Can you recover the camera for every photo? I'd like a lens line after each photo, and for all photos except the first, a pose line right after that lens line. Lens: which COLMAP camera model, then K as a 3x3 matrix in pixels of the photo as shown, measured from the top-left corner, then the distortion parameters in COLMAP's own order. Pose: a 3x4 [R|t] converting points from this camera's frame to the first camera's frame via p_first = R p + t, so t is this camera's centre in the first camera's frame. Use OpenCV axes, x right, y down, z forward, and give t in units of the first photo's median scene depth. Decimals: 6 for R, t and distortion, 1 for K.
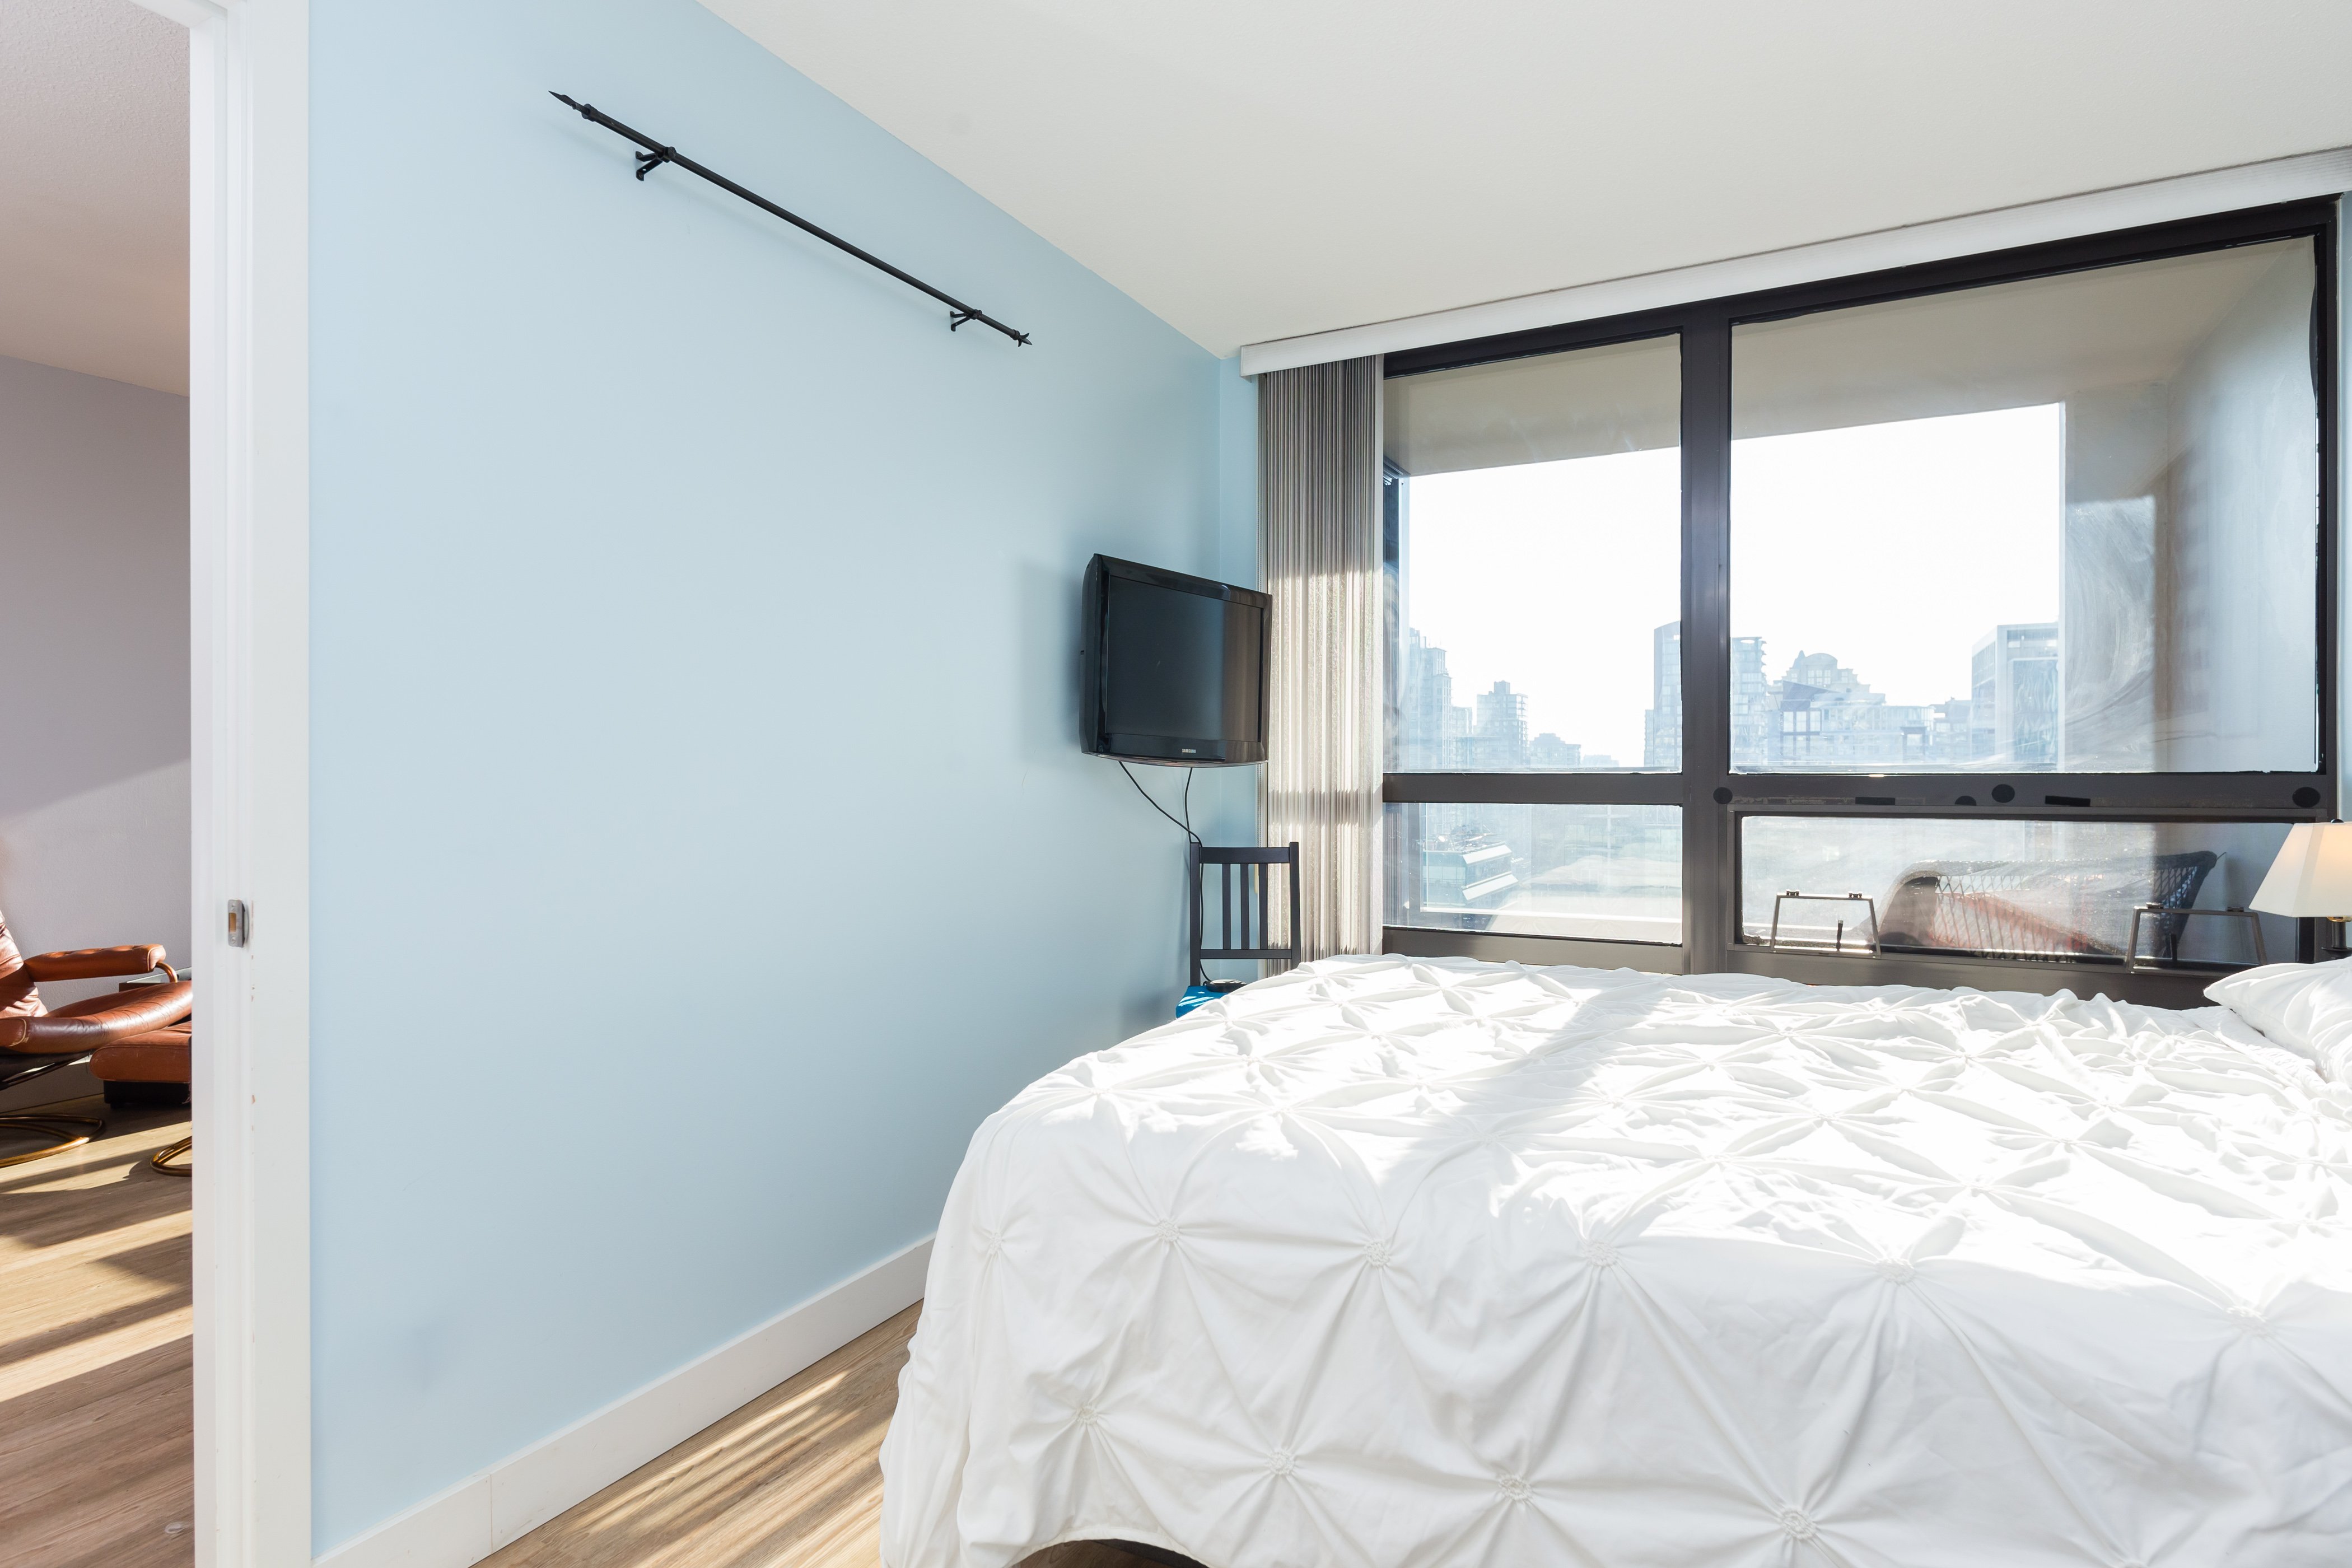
lens RADIAL K [[1237.5, 0, 1162.1], [0, 1237.5, 774.2], [0, 0, 1]] dist [-0.001212, -0.002315]
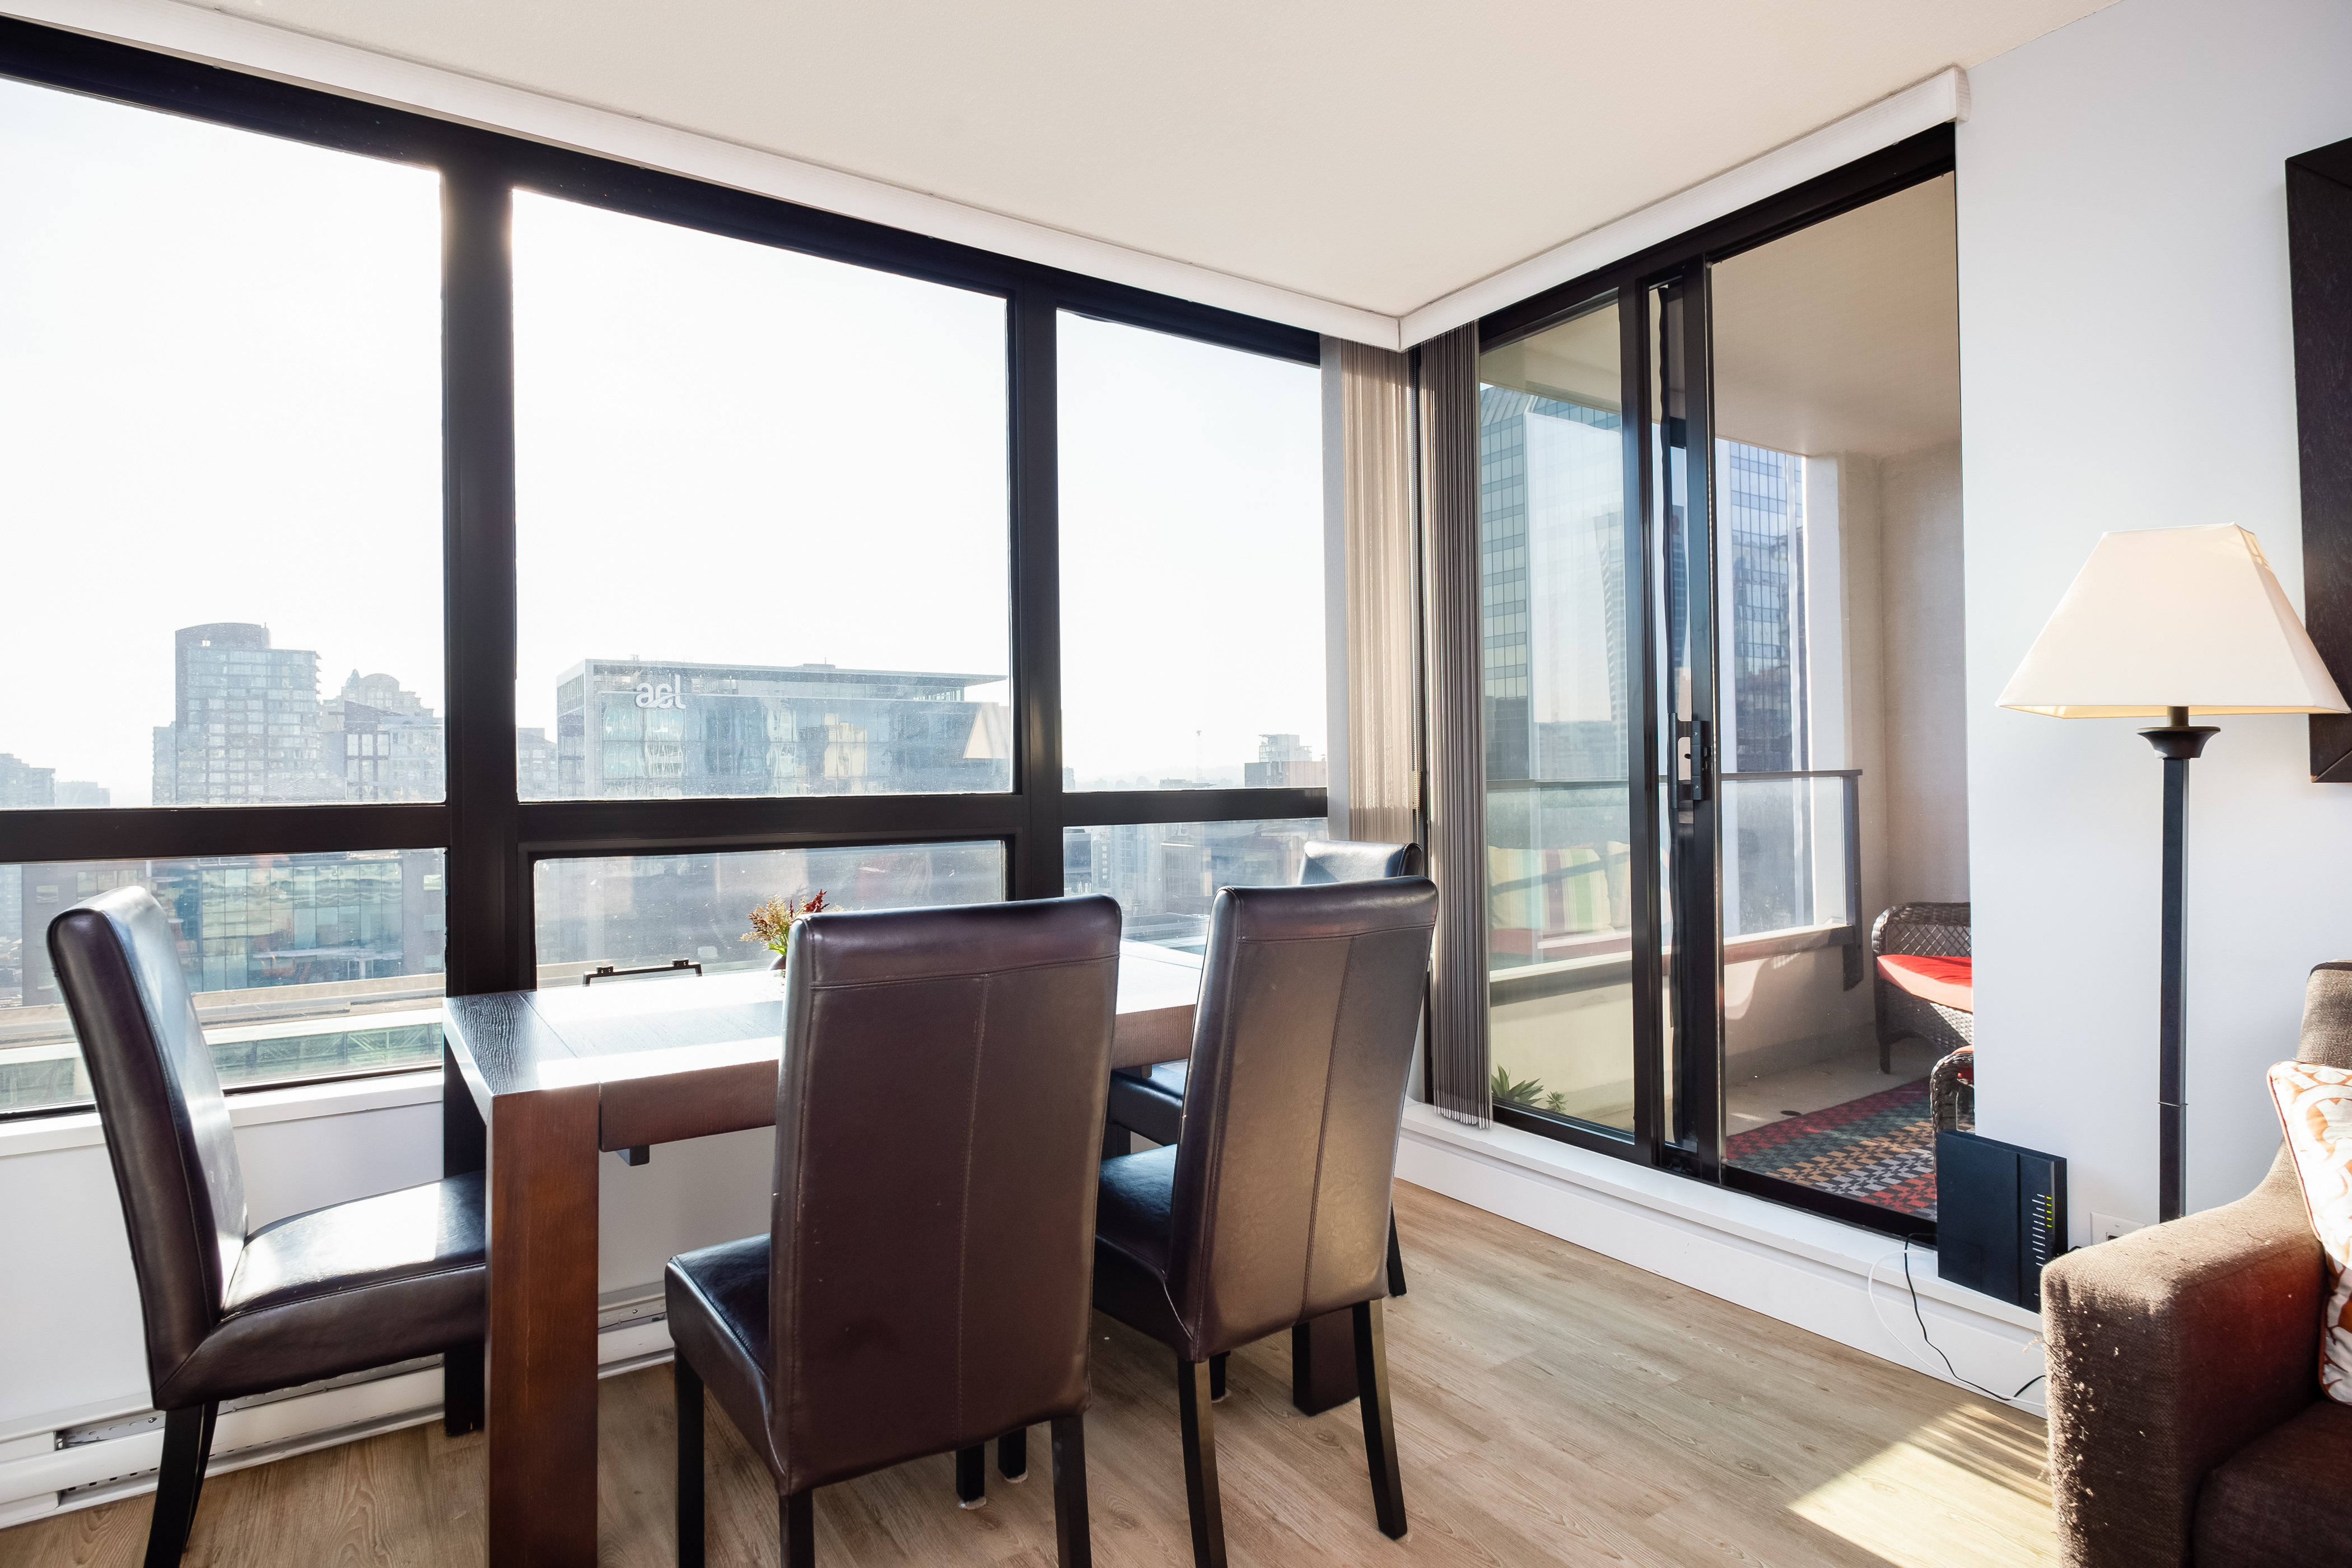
lens RADIAL K [[1234.9, 0, 1162.3], [0, 1234.9, 774.5], [0, 0, 1]] dist [0.002744, -0.005728]
pose [[0.484969, -0.000120, 0.874532, -0.100456], [0.017823, 0.999794, -0.009747, -0.000981], [-0.874350, 0.020313, 0.484871, 0.160365]]
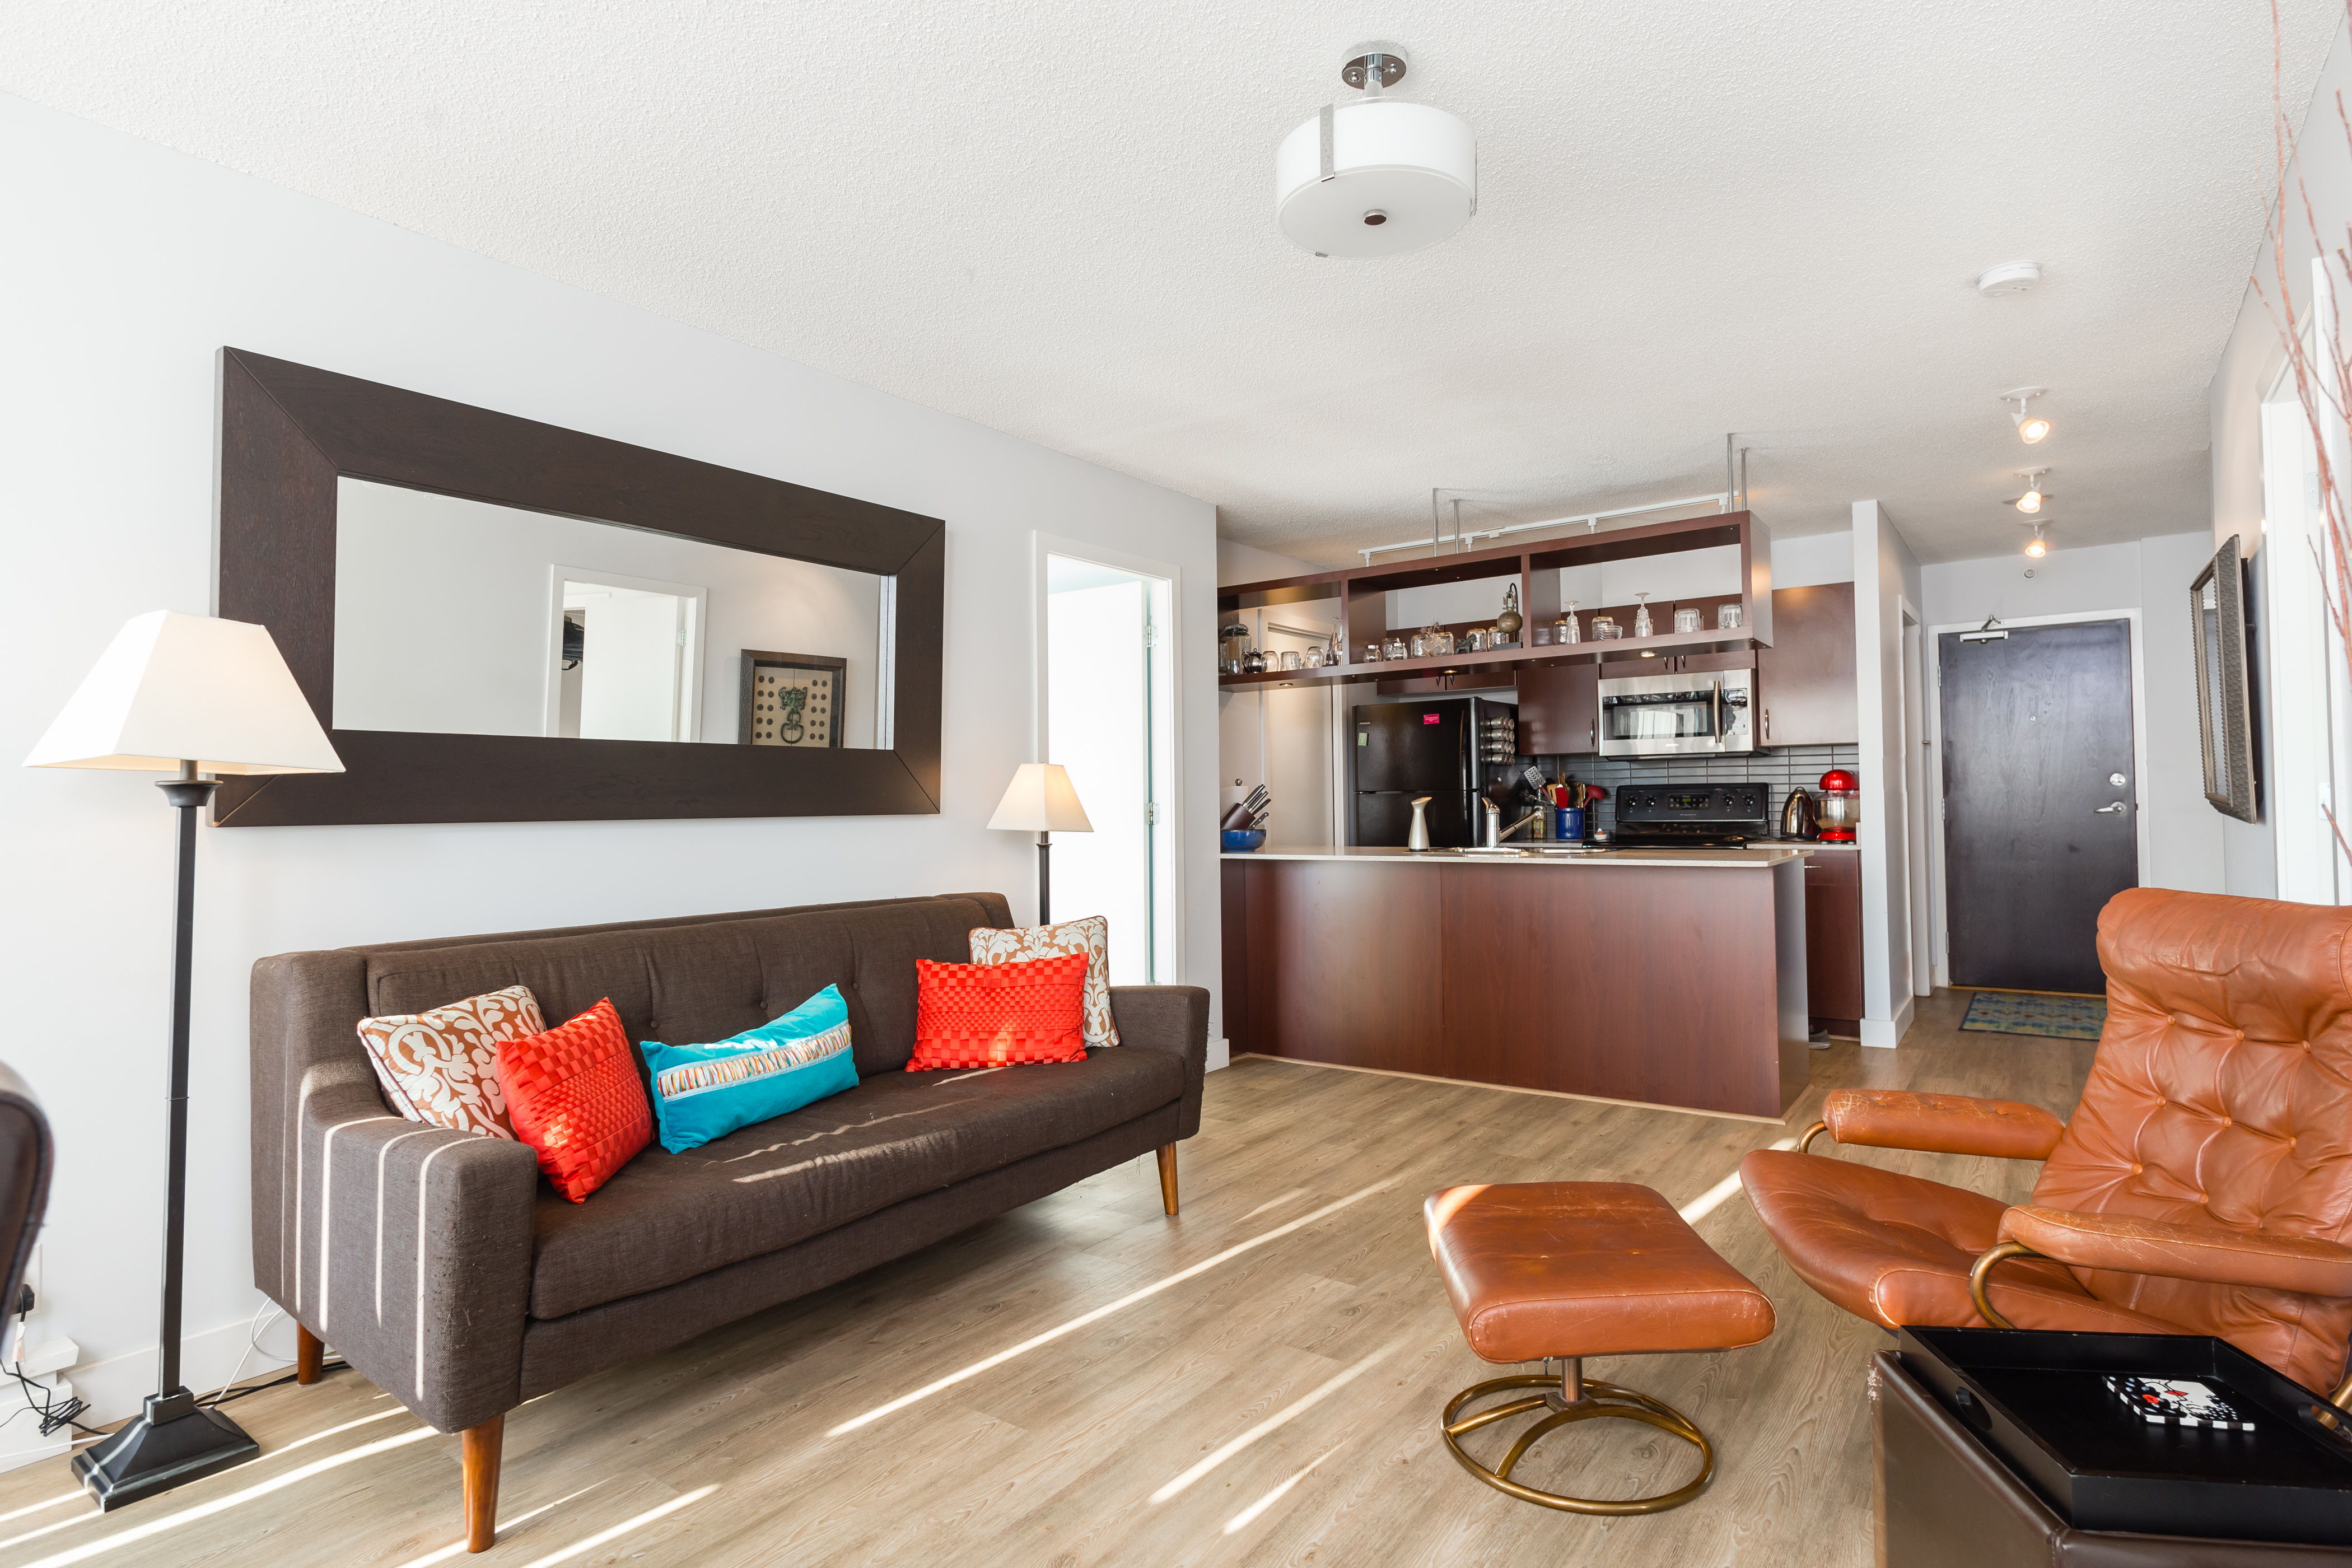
lens RADIAL K [[1214.2, 0, 1163.7], [0, 1214.2, 775.2], [0, 0, 1]] dist [0.001573, -0.001056]
pose [[-0.988355, 0.016136, 0.151309, -0.090500], [0.013267, 0.999713, -0.019953, -0.001182], [-0.151587, -0.017714, -0.988285, 0.211190]]
